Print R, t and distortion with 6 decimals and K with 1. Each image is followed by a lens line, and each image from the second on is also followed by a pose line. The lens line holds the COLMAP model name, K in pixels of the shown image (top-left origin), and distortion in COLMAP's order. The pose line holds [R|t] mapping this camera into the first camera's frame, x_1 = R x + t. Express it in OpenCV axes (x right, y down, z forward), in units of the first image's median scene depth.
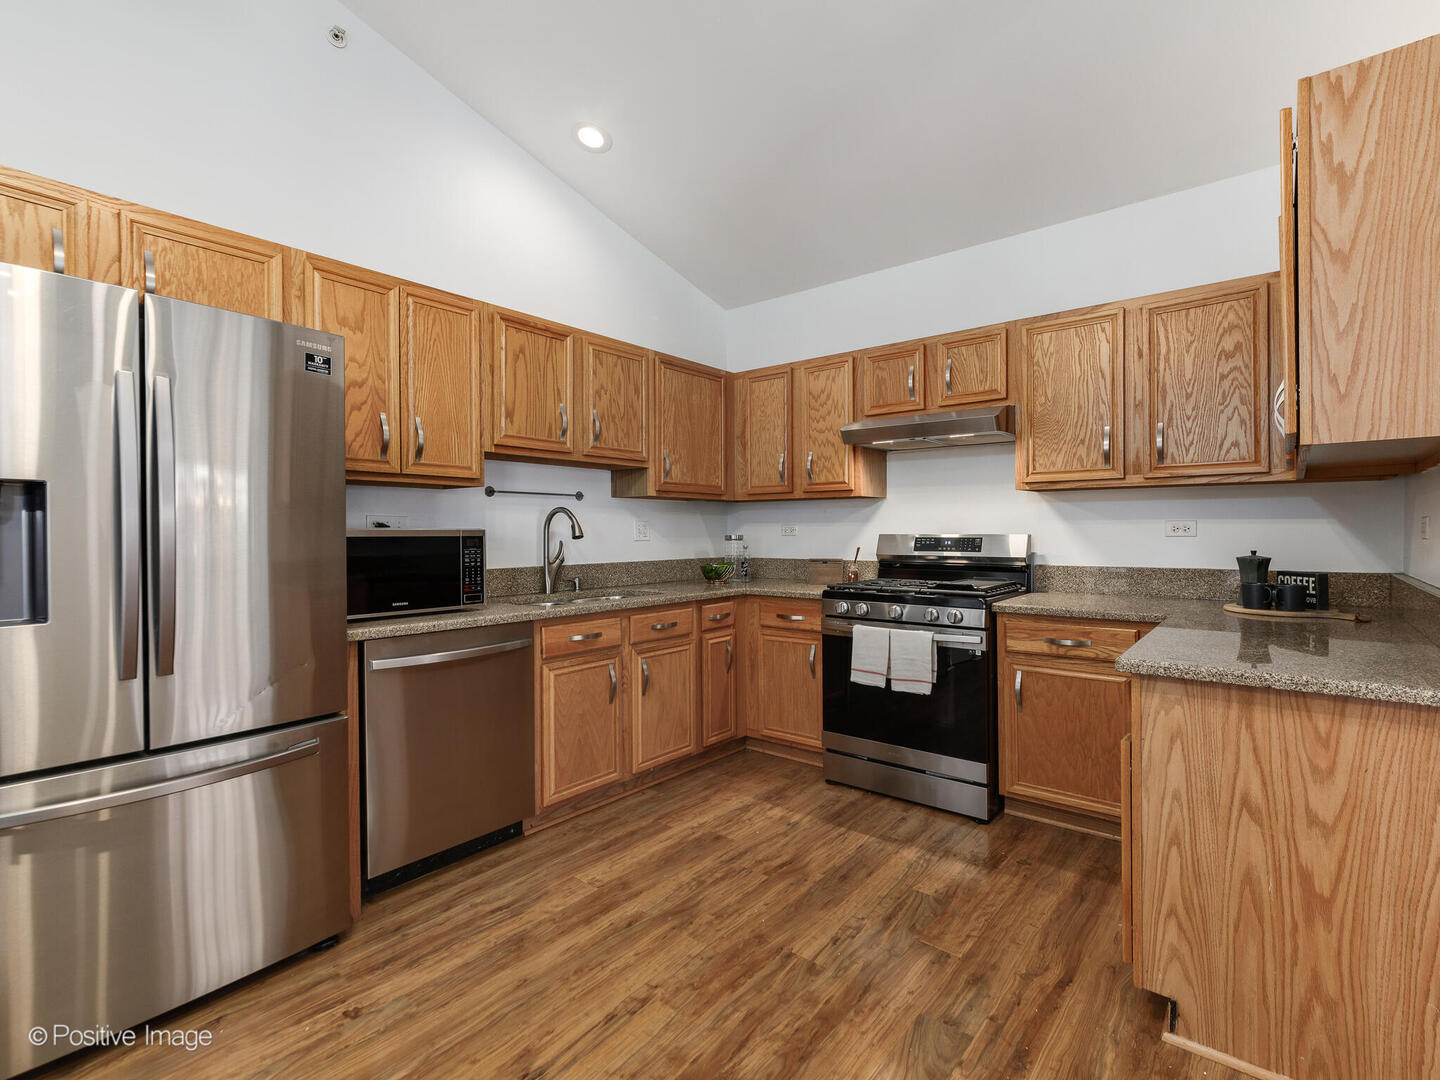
lens RADIAL K [[685.6, 0, 721.4], [0, 685.6, 543.2], [0, 0, 1]] dist [0.014301, -0.000582]
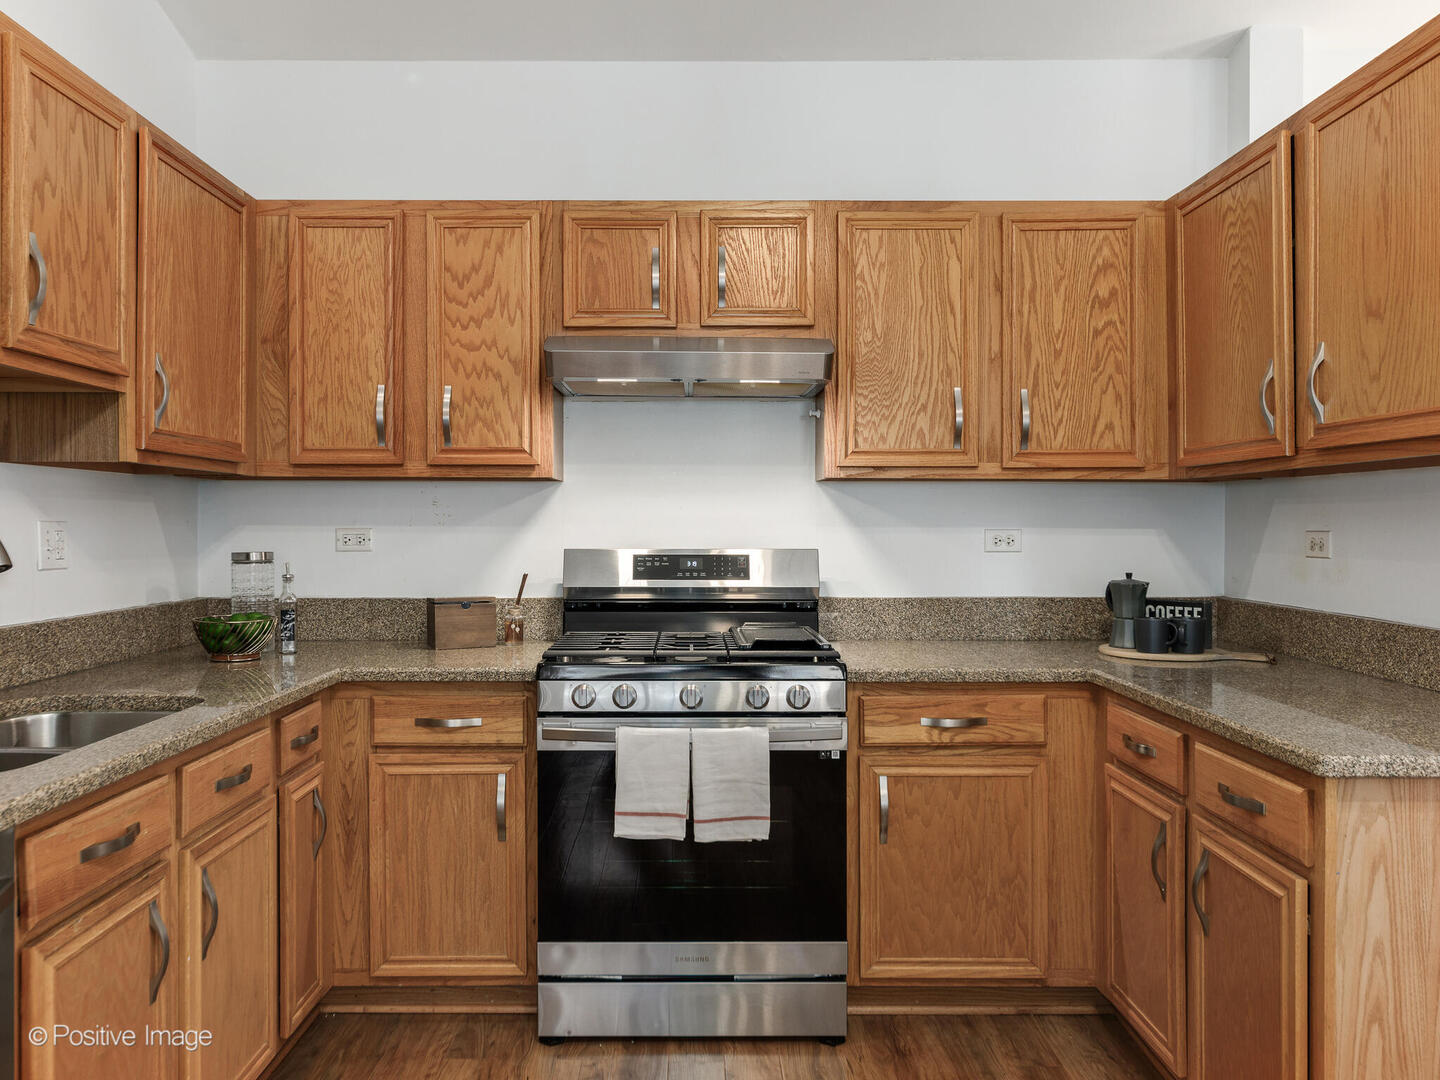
lens RADIAL K [[1146.2, 0, 720.0], [0, 1146.2, 540.0], [0, 0, 1]] dist [0.008370, 0.001344]
pose [[0.781227, -0.003122, 0.624239, -0.289864], [0.007229, 0.999966, -0.004046, -0.019273], [-0.624205, 0.007674, 0.781223, 0.271567]]
